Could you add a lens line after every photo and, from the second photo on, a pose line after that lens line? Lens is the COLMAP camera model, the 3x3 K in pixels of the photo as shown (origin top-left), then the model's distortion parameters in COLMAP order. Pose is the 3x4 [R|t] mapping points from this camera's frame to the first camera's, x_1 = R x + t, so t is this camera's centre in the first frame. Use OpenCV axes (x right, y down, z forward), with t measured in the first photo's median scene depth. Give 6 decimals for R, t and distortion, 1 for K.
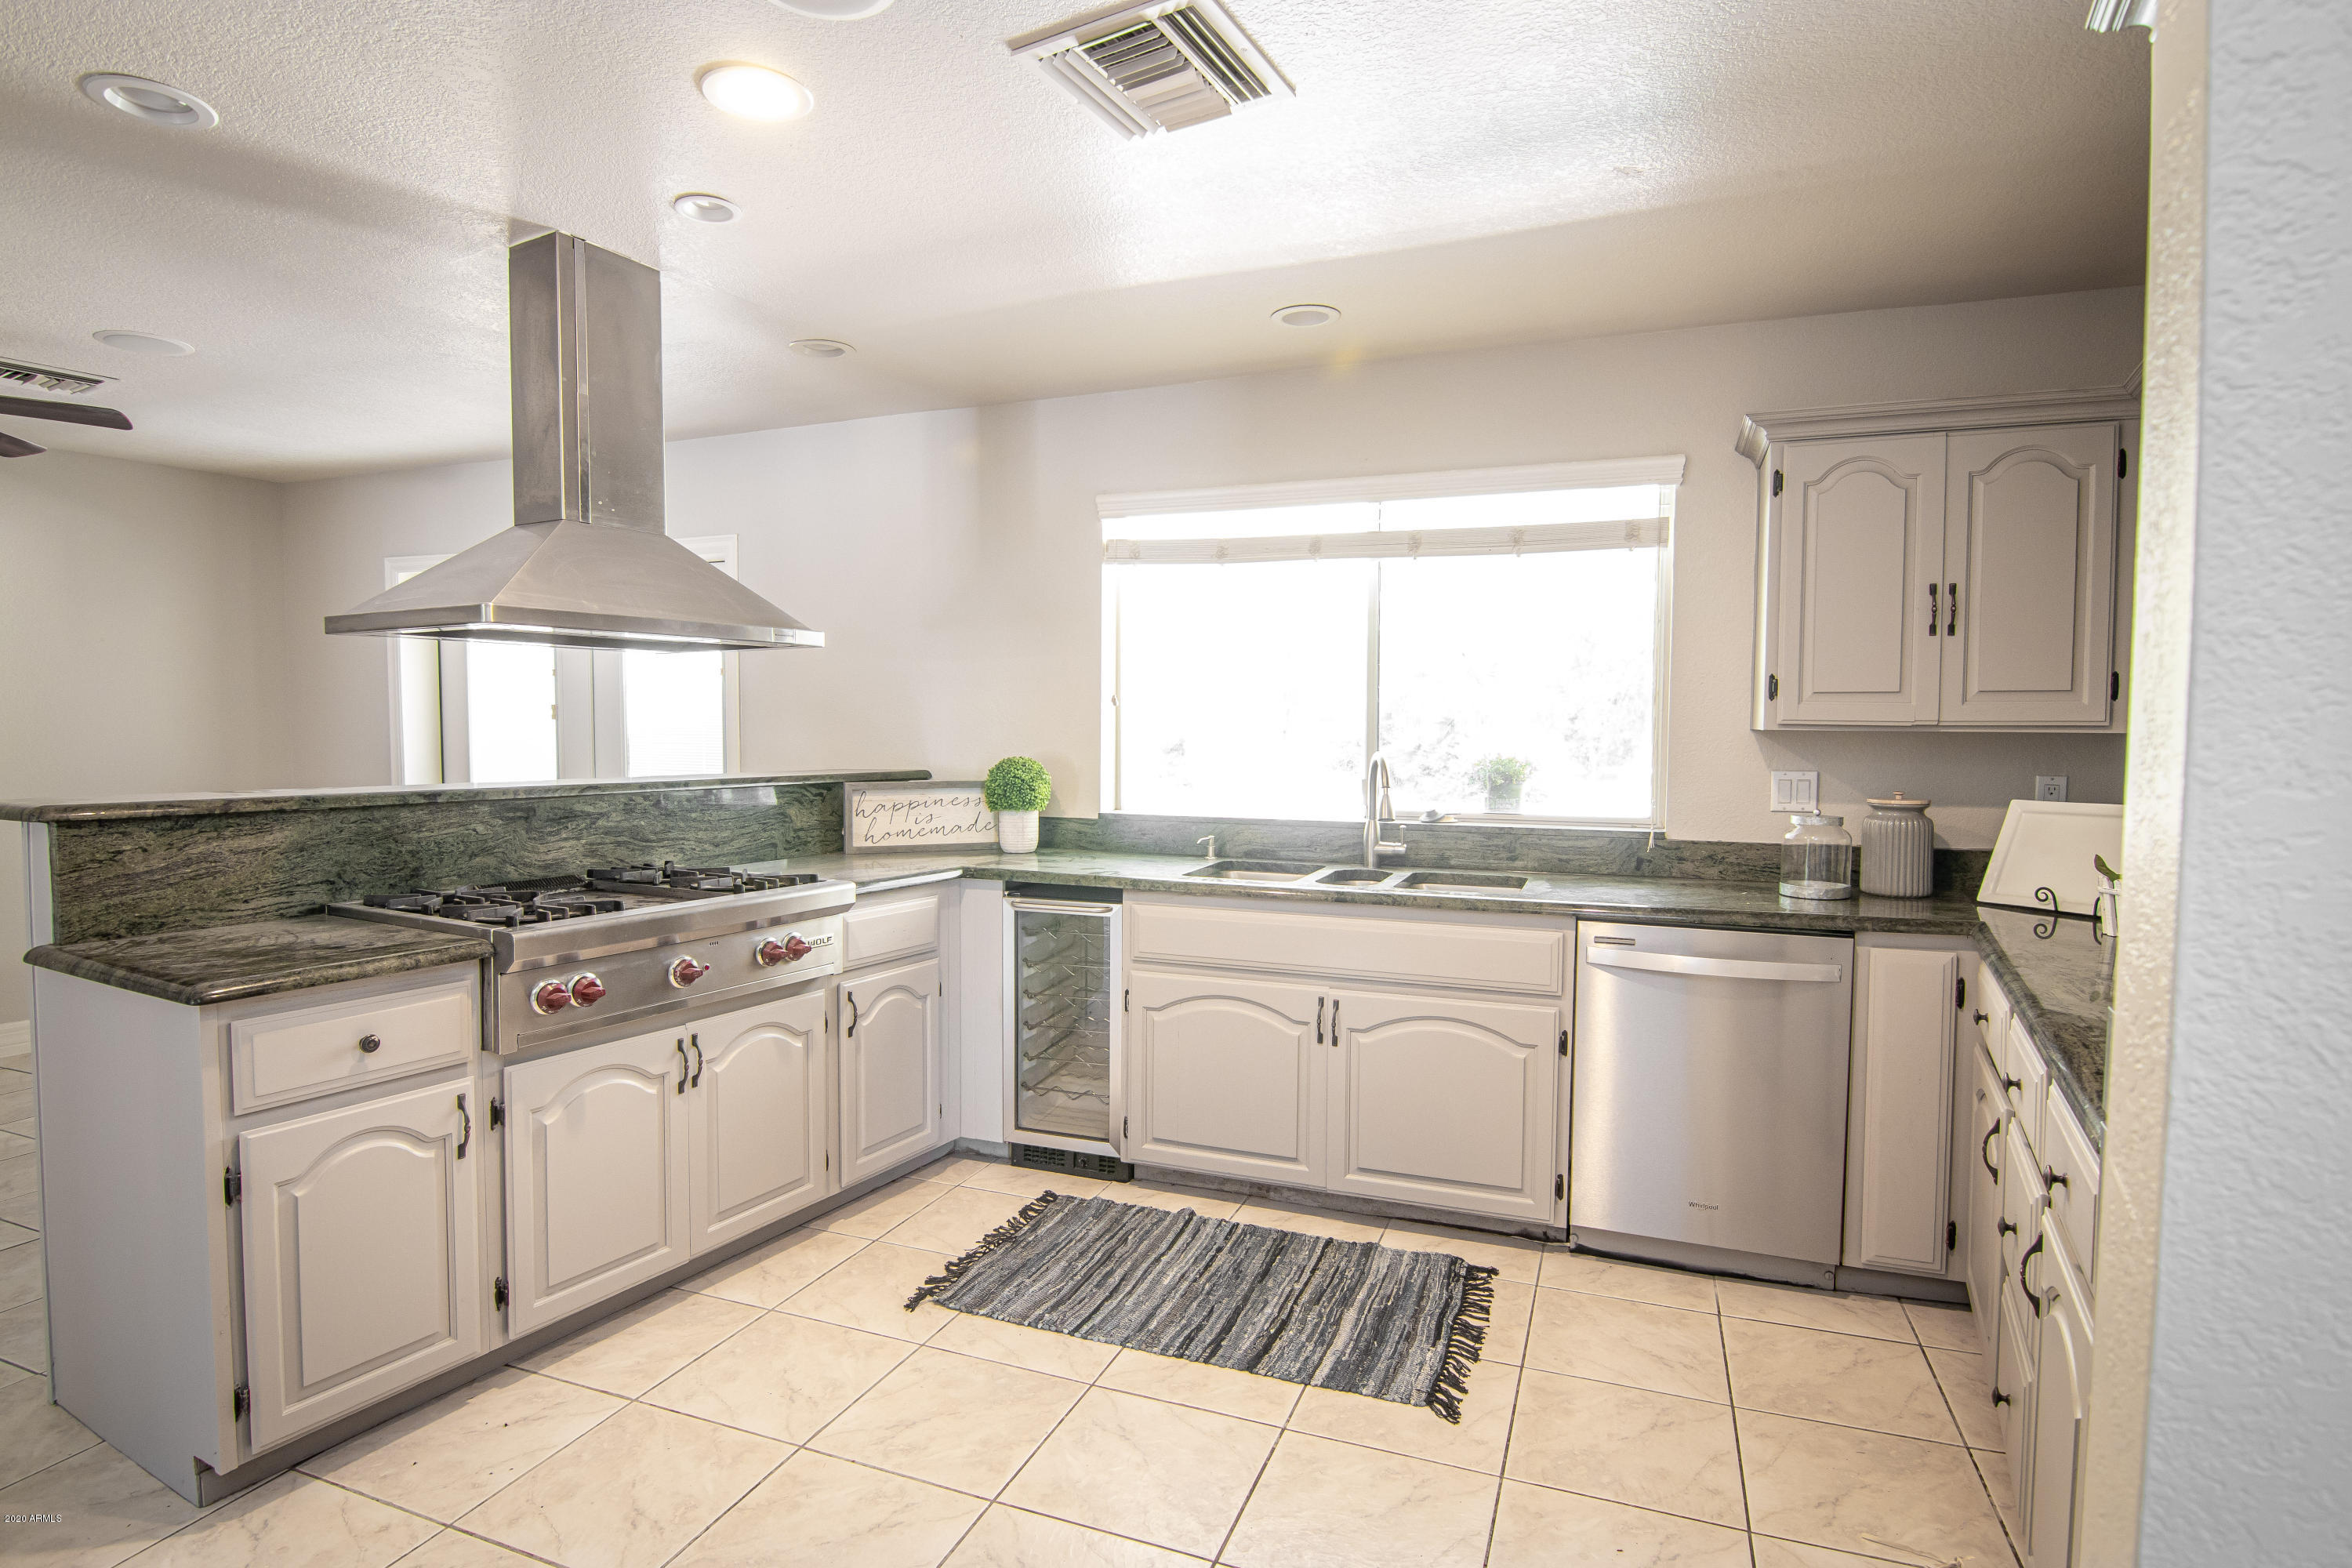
lens RADIAL K [[1209.4, 0, 1176.0], [0, 1209.4, 784.0], [0, 0, 1]] dist [-0.001912, -0.000799]
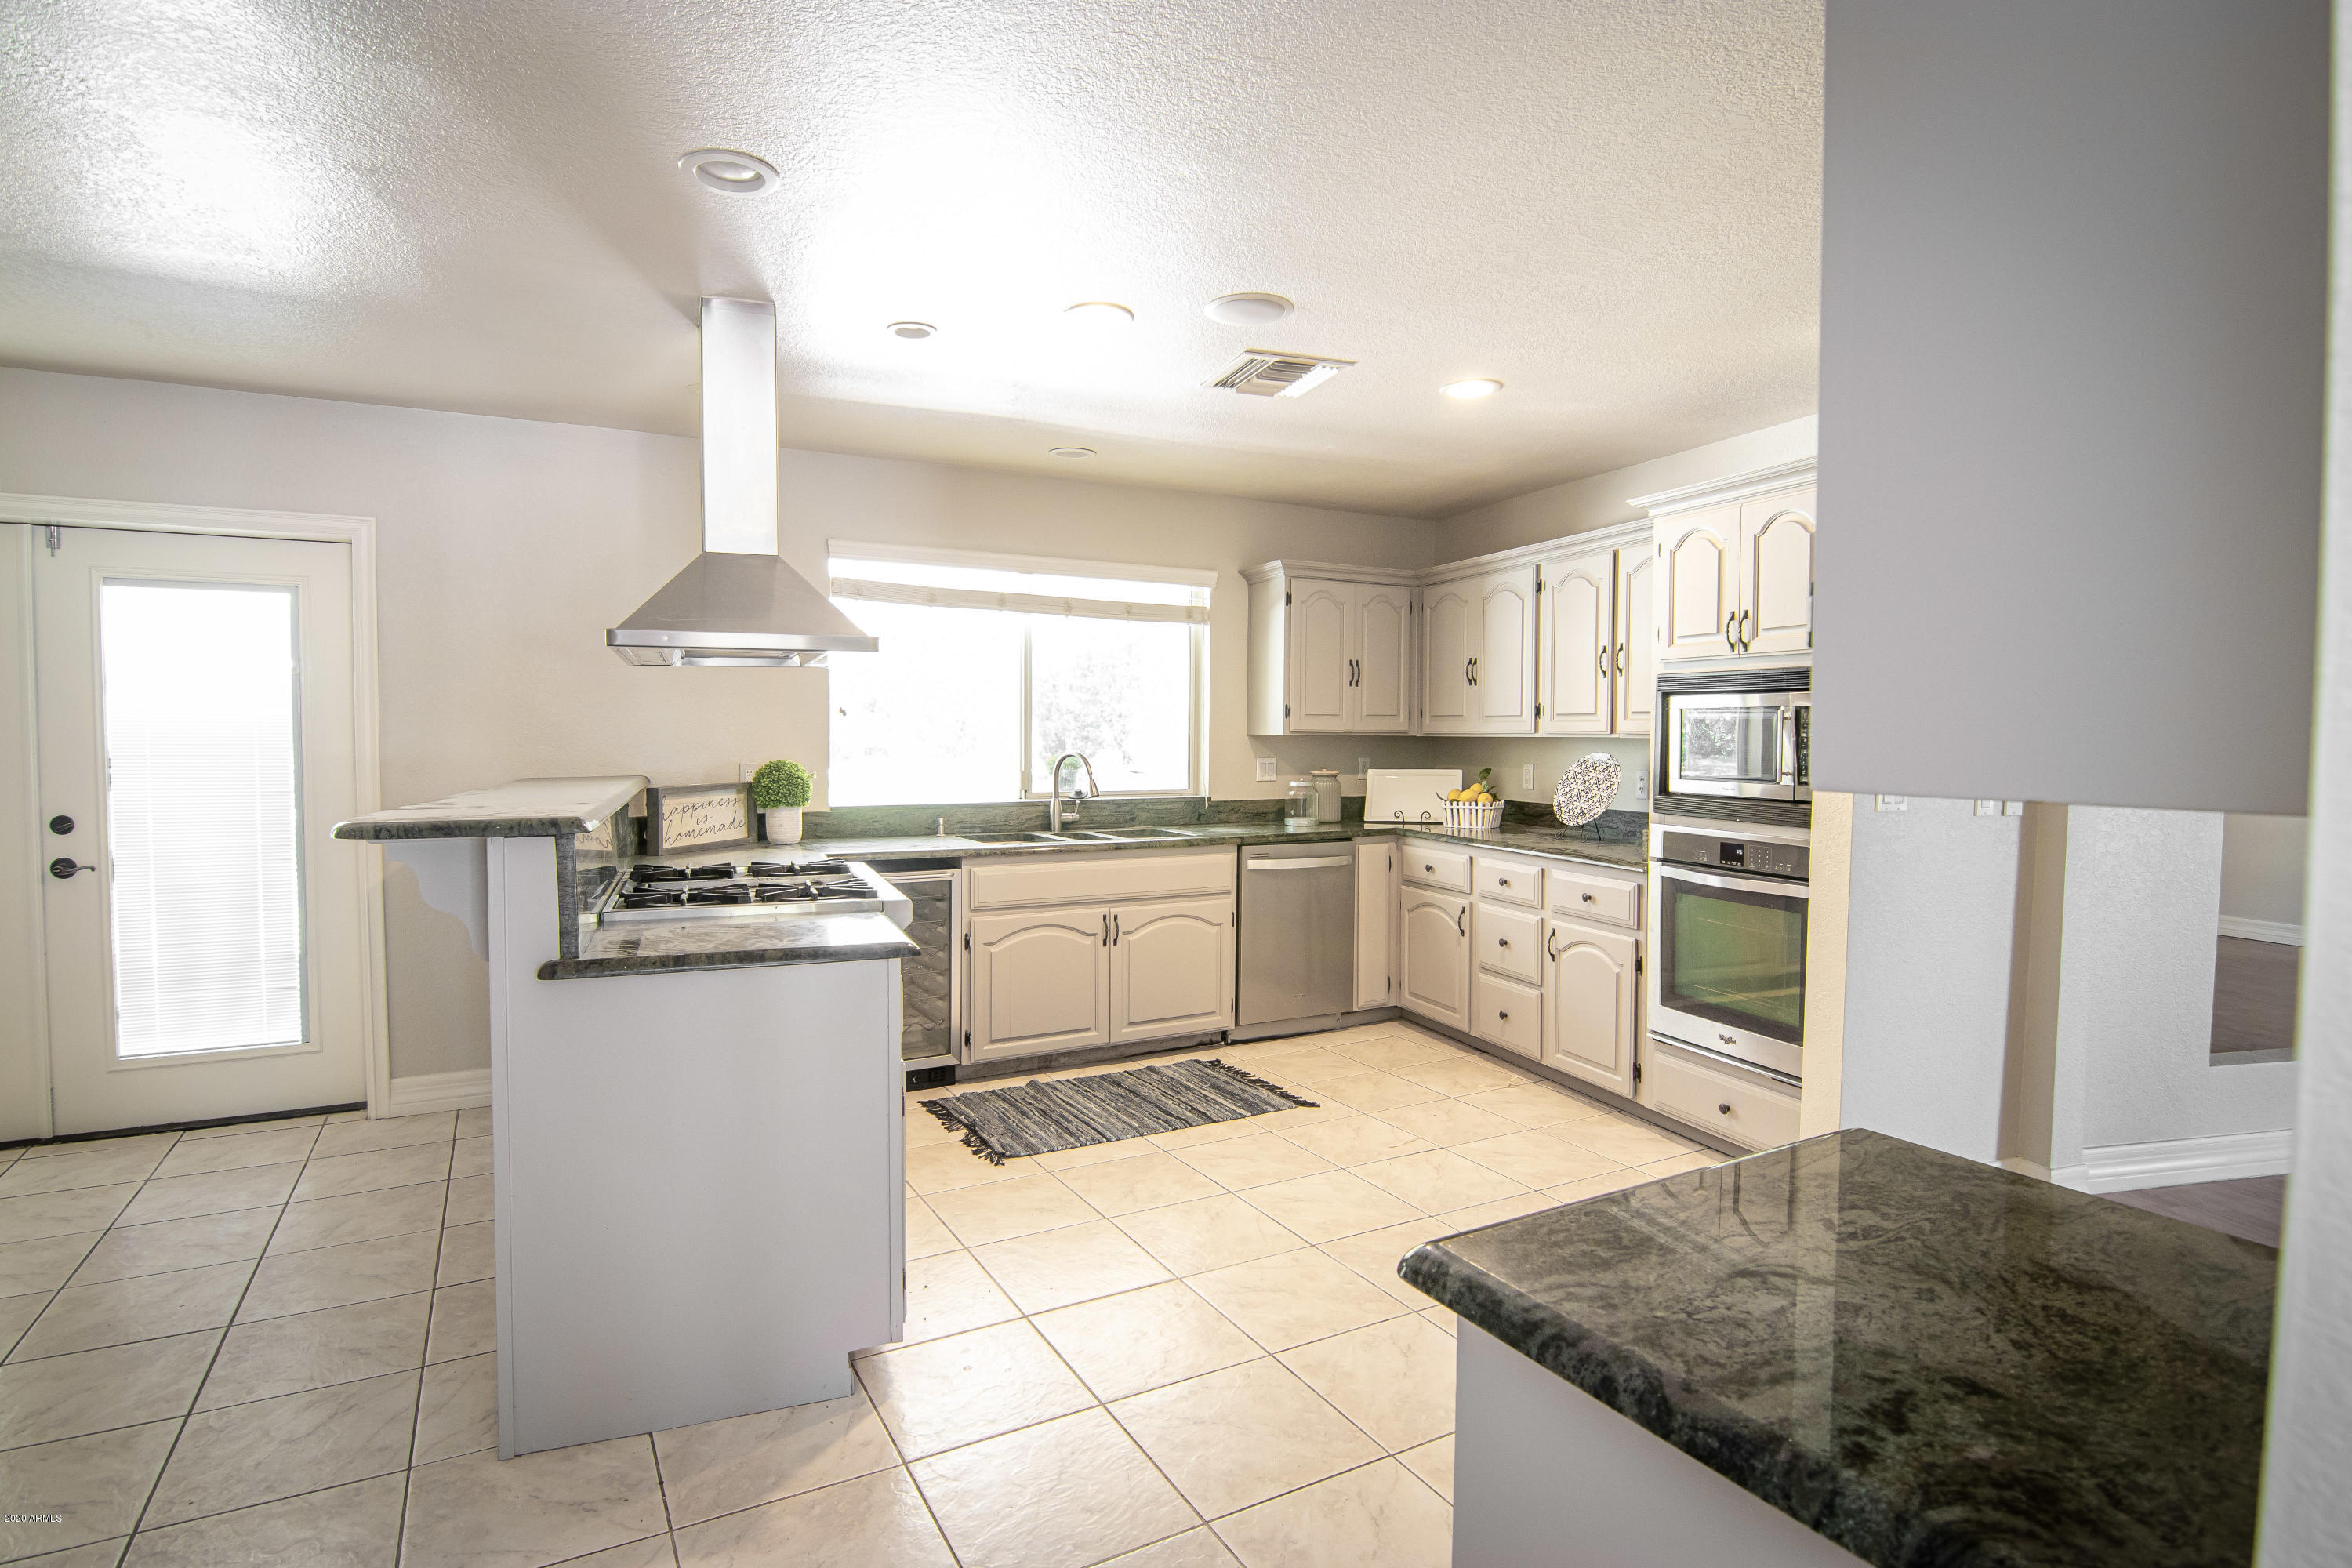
lens RADIAL K [[1209.4, 0, 1176.0], [0, 1209.4, 784.0], [0, 0, 1]] dist [-0.001912, -0.000799]
pose [[0.631266, -0.036030, 0.774729, -1.010523], [0.036171, 0.999201, 0.016996, -0.007377], [-0.774722, 0.017293, 0.632065, -0.014404]]
